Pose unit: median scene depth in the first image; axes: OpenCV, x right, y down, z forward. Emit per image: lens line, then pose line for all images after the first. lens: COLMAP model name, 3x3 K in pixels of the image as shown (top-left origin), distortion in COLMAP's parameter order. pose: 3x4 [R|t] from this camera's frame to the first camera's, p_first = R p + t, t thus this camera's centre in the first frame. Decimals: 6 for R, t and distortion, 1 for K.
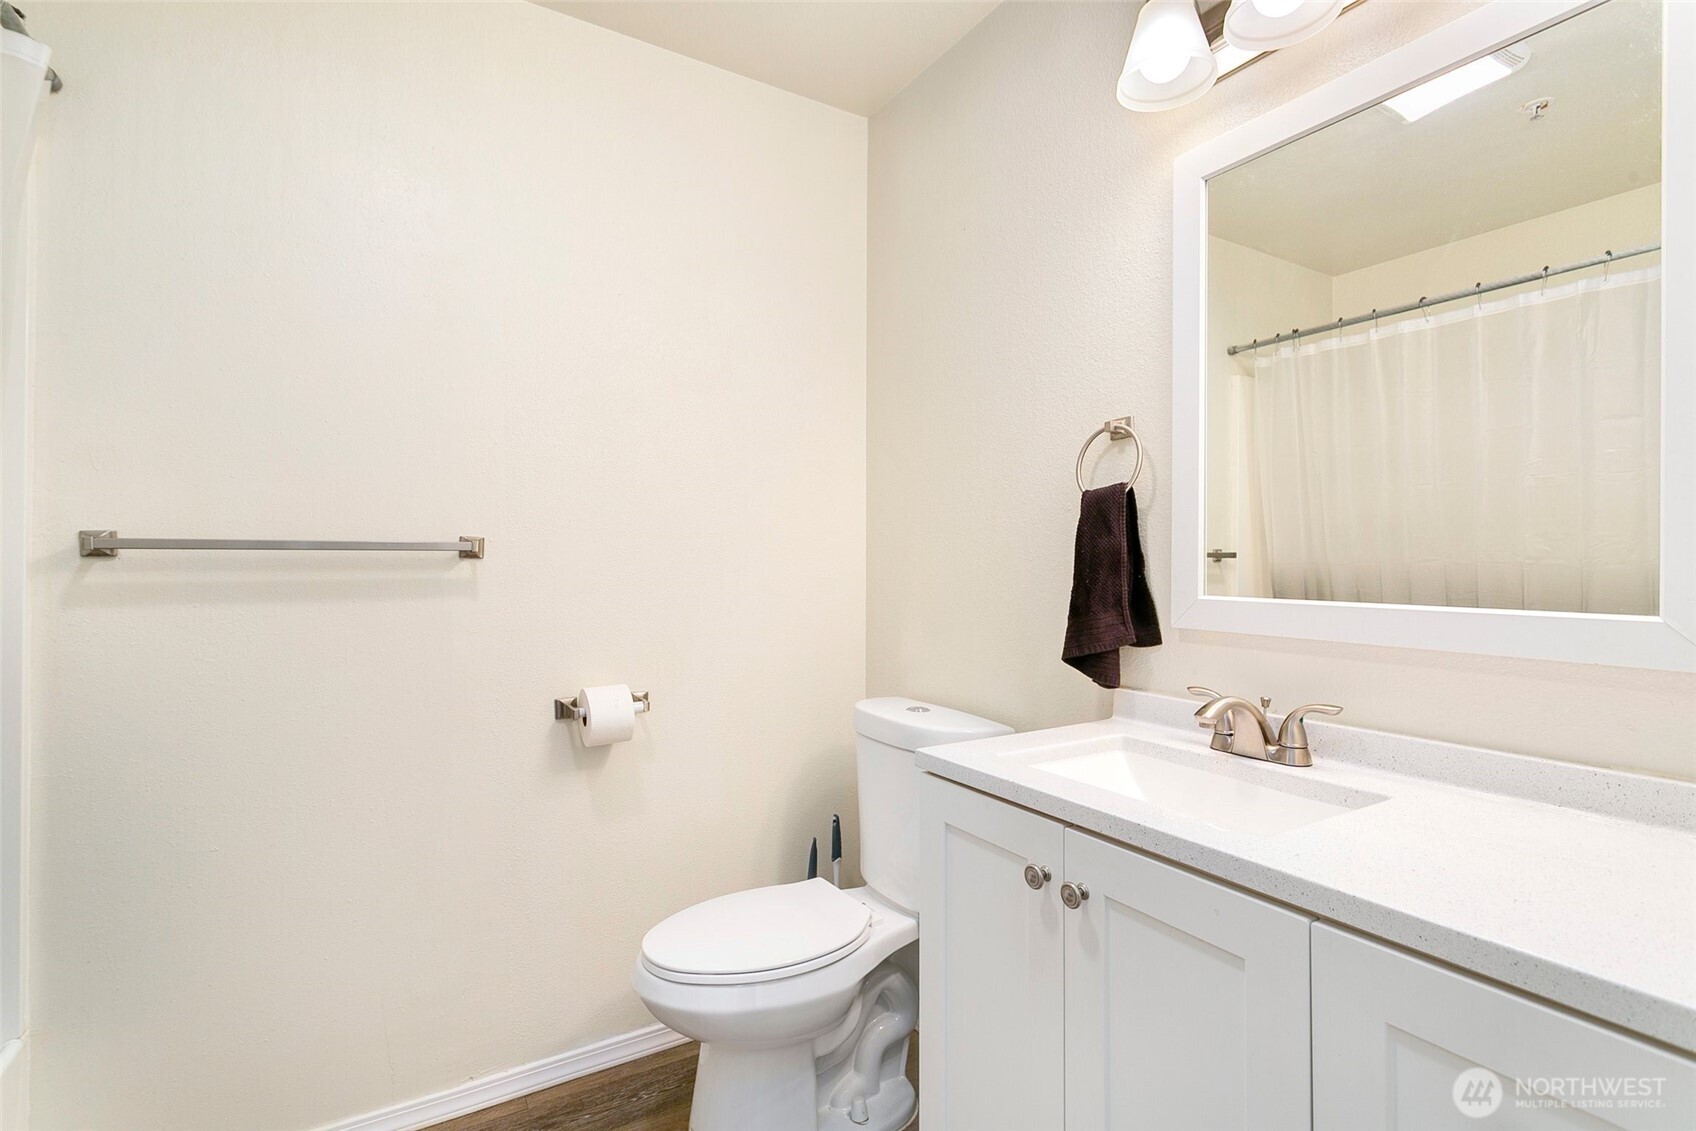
lens RADIAL K [[808.8, 0, 843.8], [0, 808.8, 564.0], [0, 0, 1]] dist [-0.003734, 0.001520]
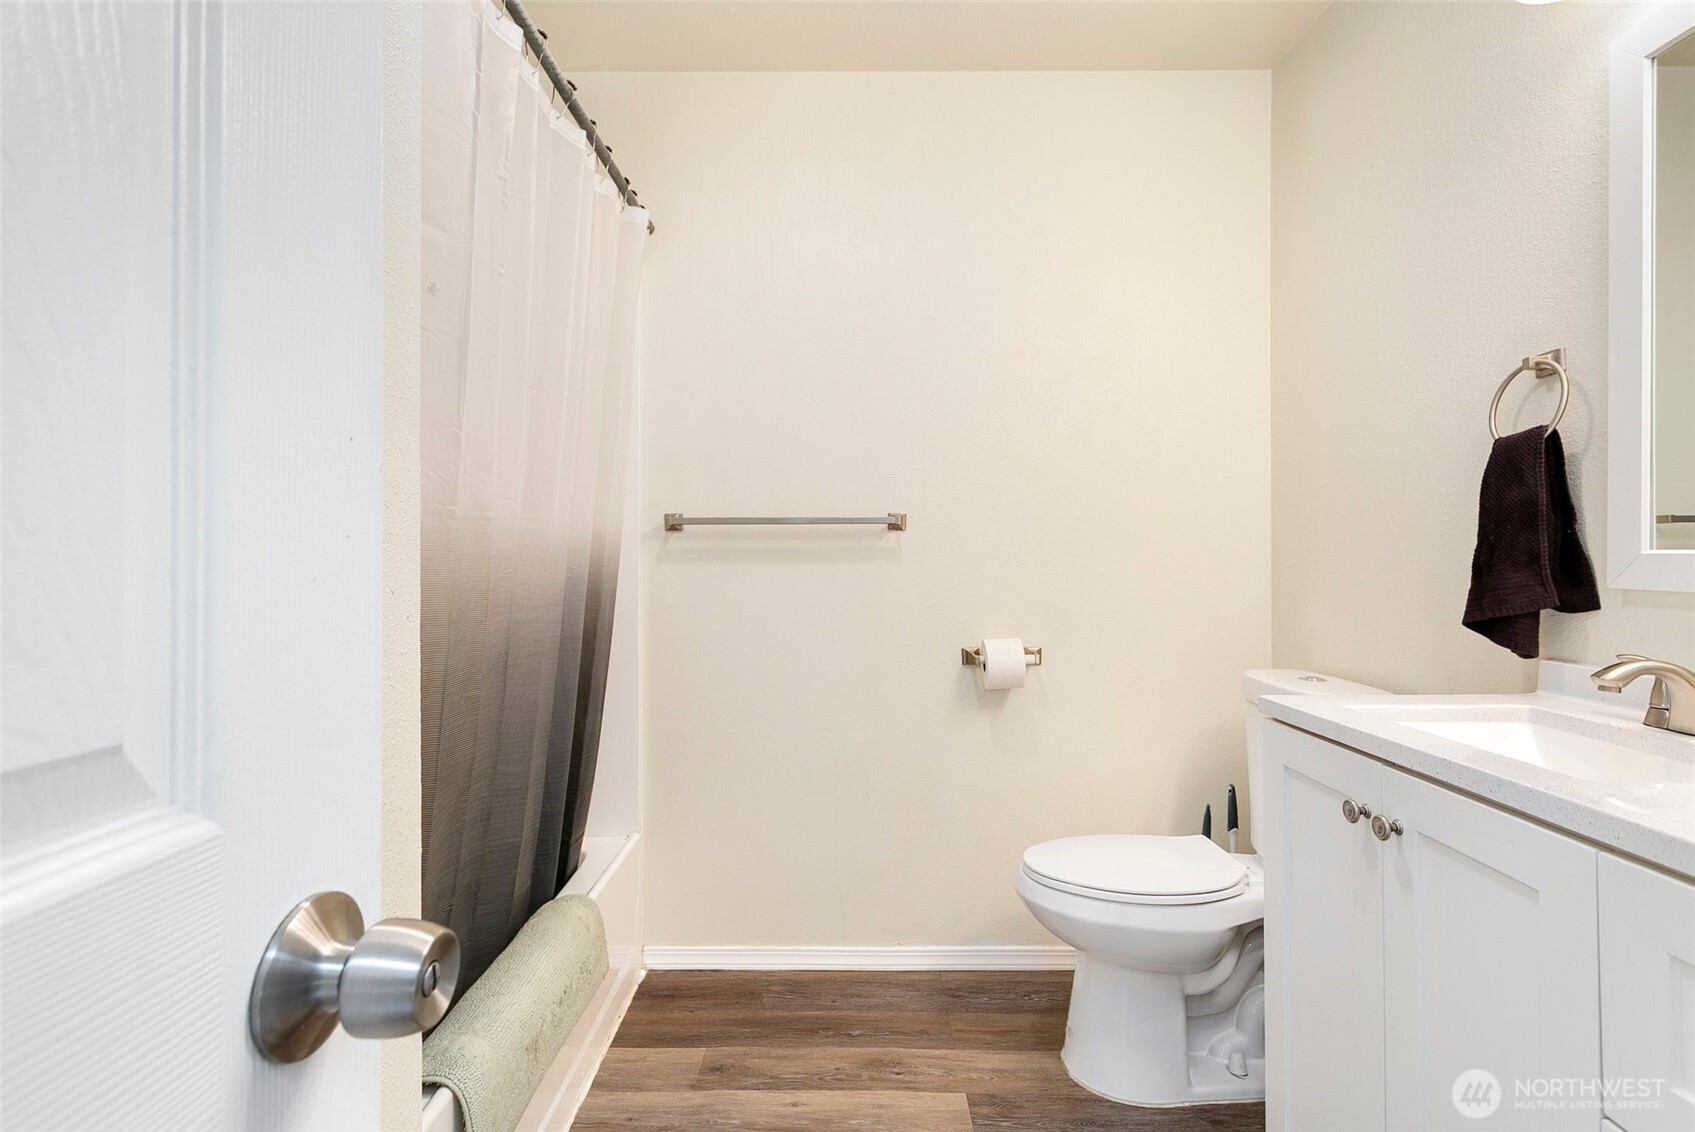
lens RADIAL K [[808.3, 0, 847.3], [0, 808.3, 559.8], [0, 0, 1]] dist [-0.003734, 0.001520]
pose [[0.859006, -0.000265, -0.511965, 0.141170], [0.004066, 0.999972, 0.006305, 0.037299], [0.511949, -0.007498, 0.858983, -0.146405]]
